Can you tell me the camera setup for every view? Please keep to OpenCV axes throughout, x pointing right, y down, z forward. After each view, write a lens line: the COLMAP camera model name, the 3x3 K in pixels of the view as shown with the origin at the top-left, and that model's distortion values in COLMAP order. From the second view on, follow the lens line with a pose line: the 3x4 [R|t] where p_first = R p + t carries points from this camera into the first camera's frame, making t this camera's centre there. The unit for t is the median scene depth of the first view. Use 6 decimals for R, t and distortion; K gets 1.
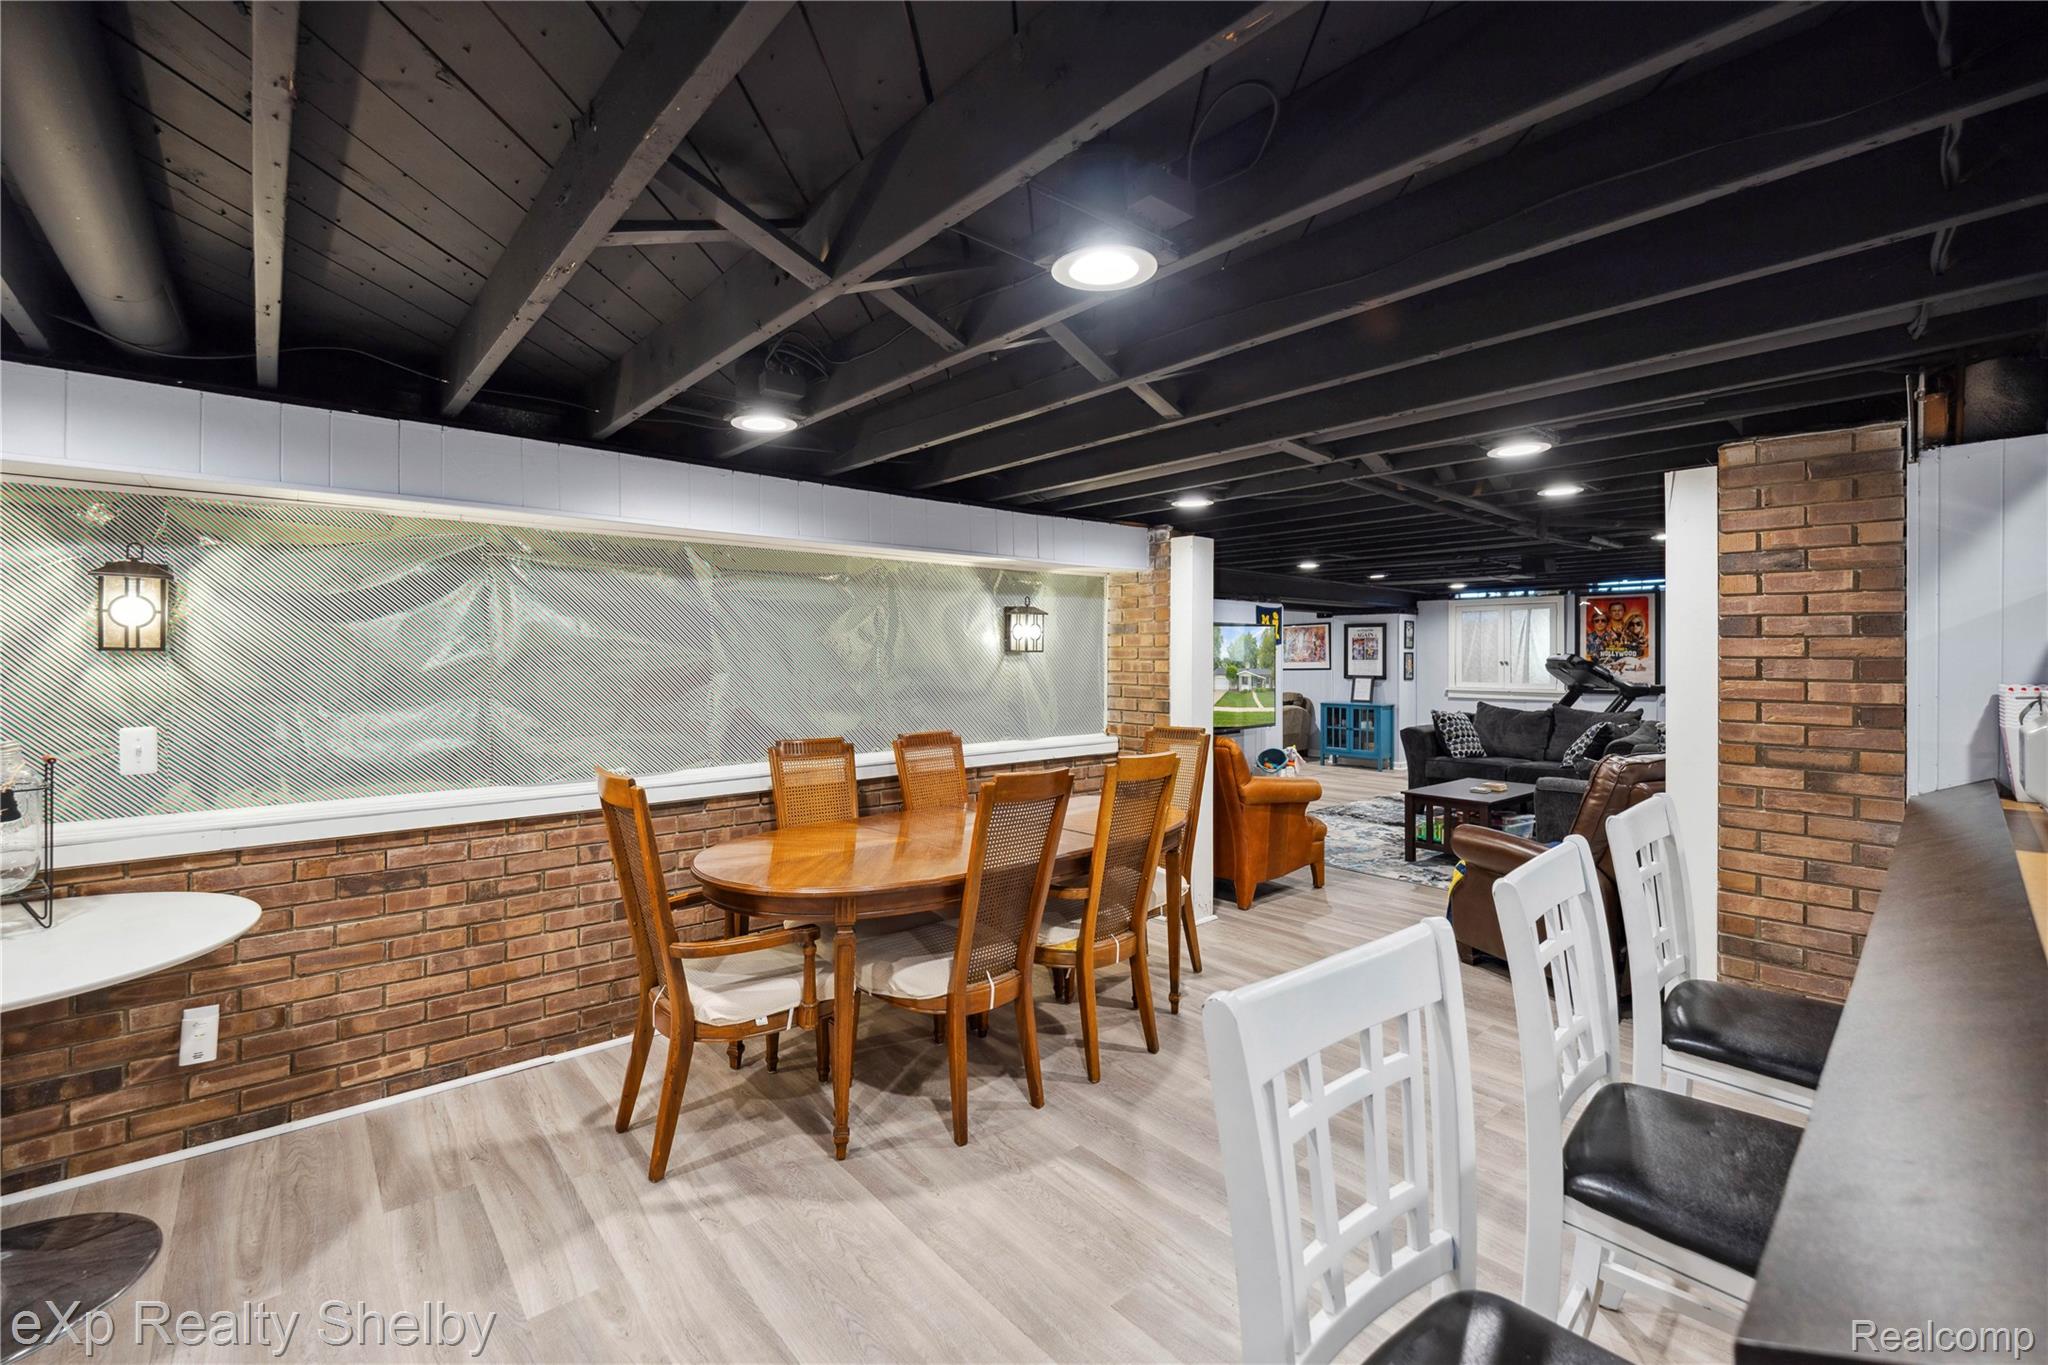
lens RADIAL K [[861.9, 0, 1020.3], [0, 861.9, 649.0], [0, 0, 1]] dist [-0.003688, -0.000419]
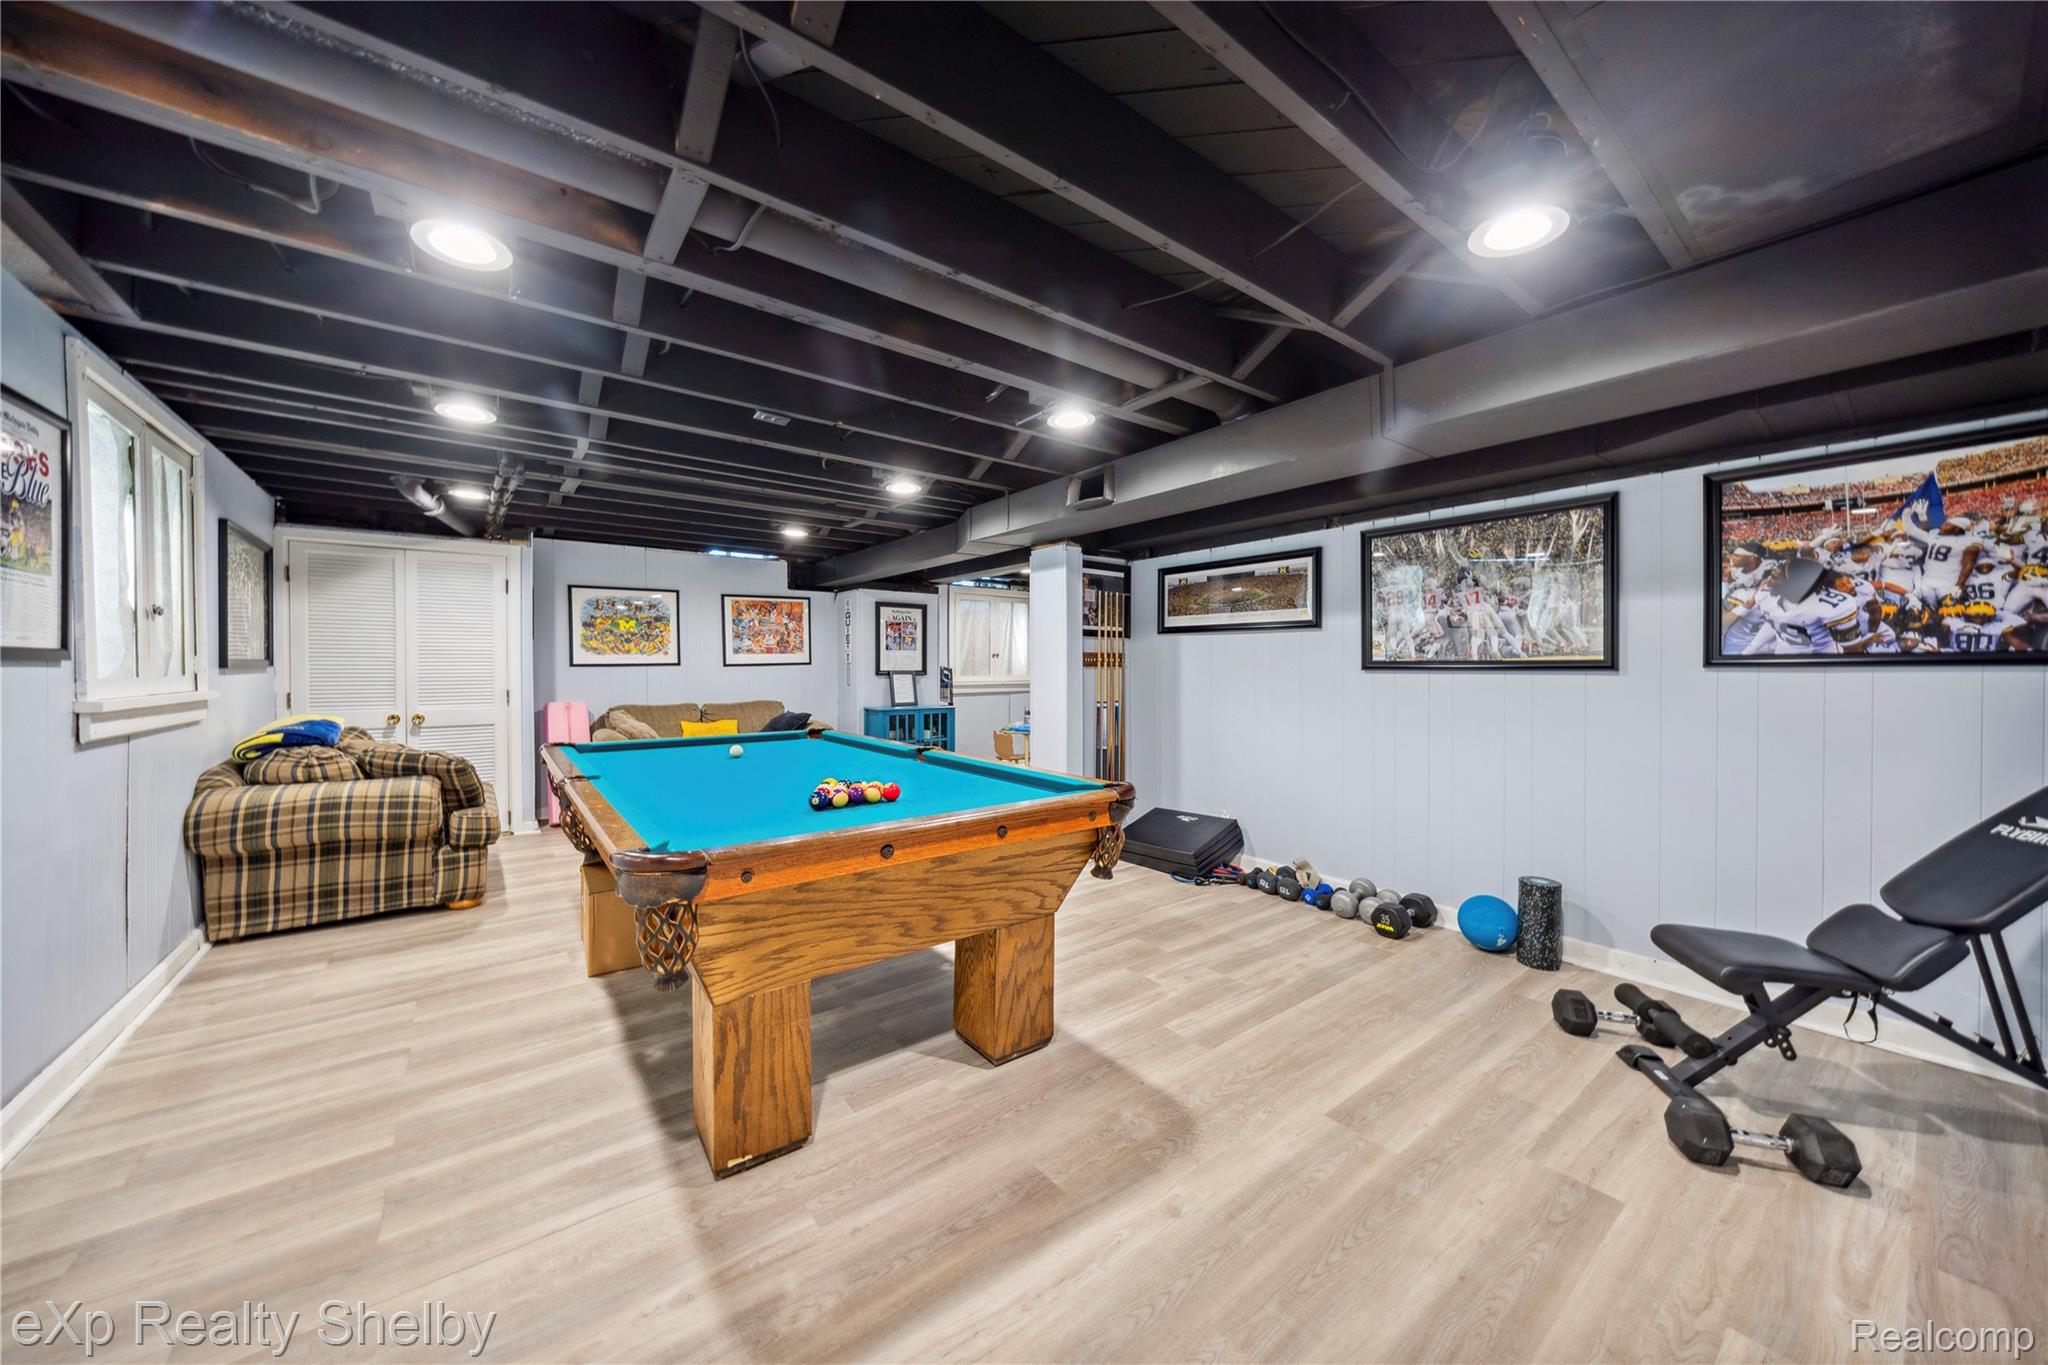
lens RADIAL K [[716.7, 0, 1022.2], [0, 716.7, 673.6], [0, 0, 1]] dist [-0.001944, -0.001895]
pose [[0.070758, -0.010455, 0.997439, -0.524325], [-0.003343, 0.999937, 0.010719, 0.060466], [-0.997488, -0.004093, 0.070718, 1.959462]]
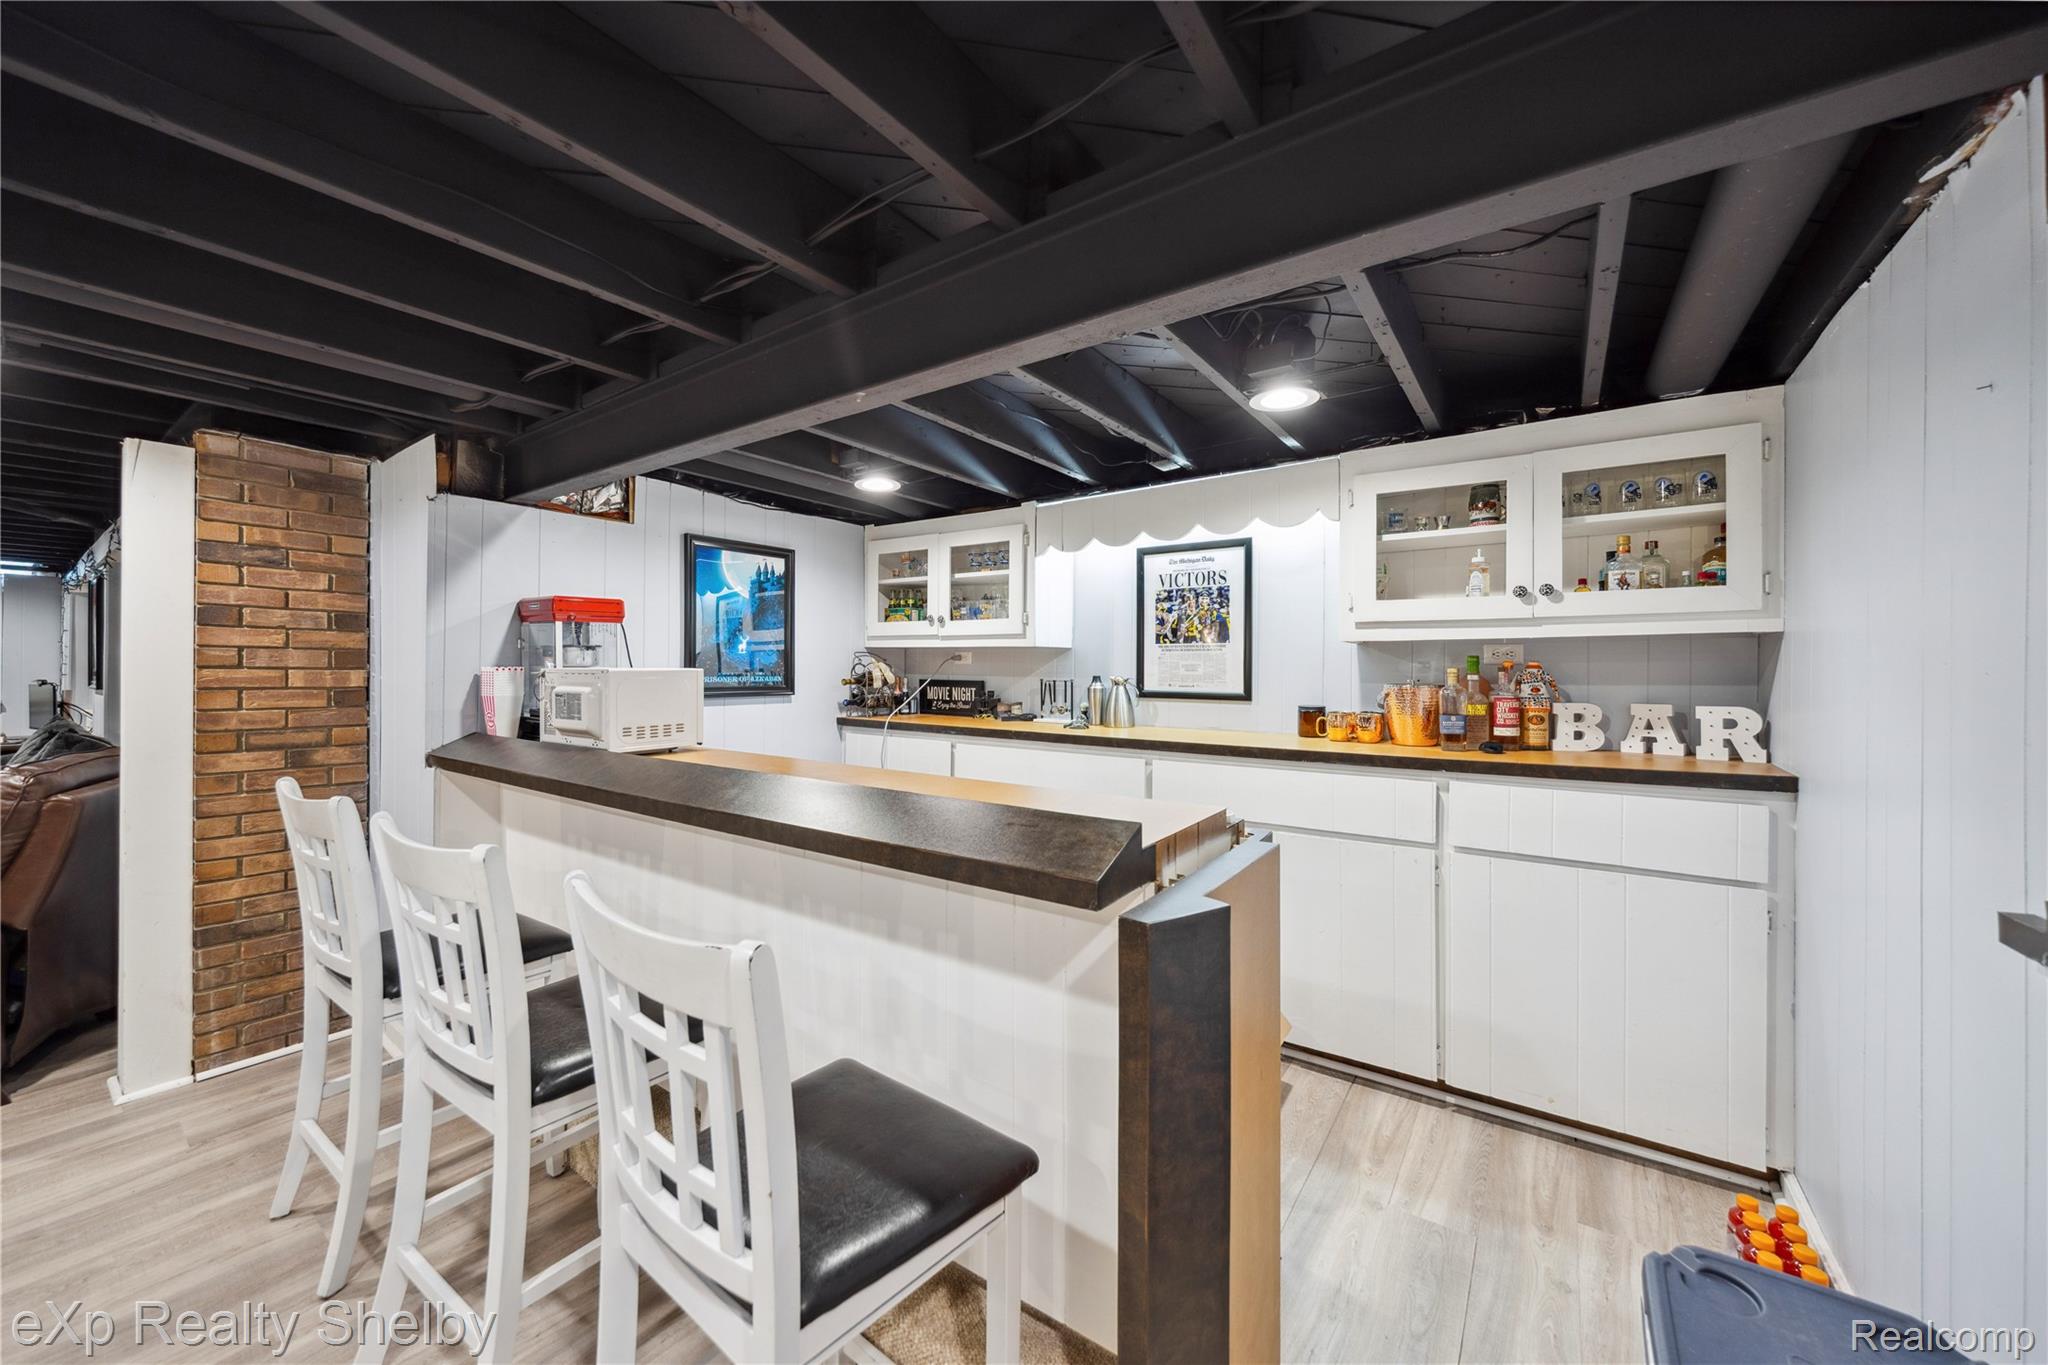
lens RADIAL K [[747.8, 0, 1017.7], [0, 747.8, 667.2], [0, 0, 1]] dist [-0.009276, -0.000023]
pose [[-0.225811, 0.002223, 0.974169, -0.128758], [-0.012978, 0.999902, -0.005290, 0.016004], [-0.974085, -0.013837, -0.225760, 0.172677]]
